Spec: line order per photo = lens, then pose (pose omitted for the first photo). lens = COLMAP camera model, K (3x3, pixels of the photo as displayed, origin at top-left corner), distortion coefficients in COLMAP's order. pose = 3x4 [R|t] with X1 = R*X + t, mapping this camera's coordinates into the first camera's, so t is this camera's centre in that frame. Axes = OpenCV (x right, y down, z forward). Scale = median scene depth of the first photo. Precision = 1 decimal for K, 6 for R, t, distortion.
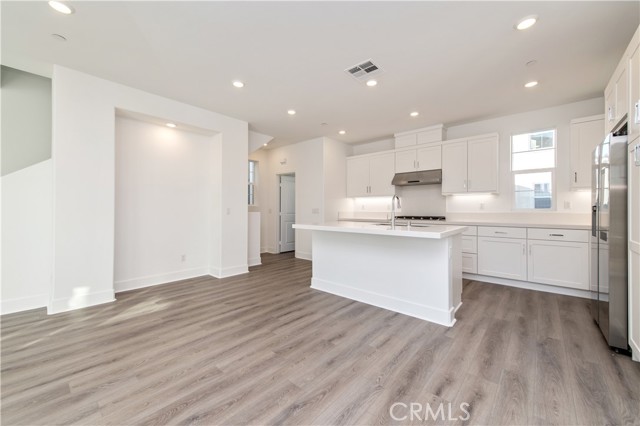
lens RADIAL K [[252.2, 0, 321.5], [0, 252.2, 207.1], [0, 0, 1]] dist [0.010326, -0.000187]
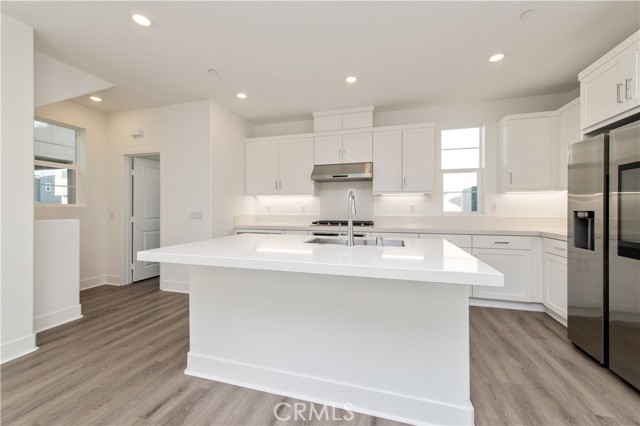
lens RADIAL K [[252.2, 0, 321.5], [0, 252.2, 207.1], [0, 0, 1]] dist [0.010326, -0.000187]
pose [[0.906126, 0.001710, 0.423004, -0.010561], [-0.002644, 0.999995, 0.001621, -0.009806], [-0.422999, -0.002588, 0.906126, 0.368789]]
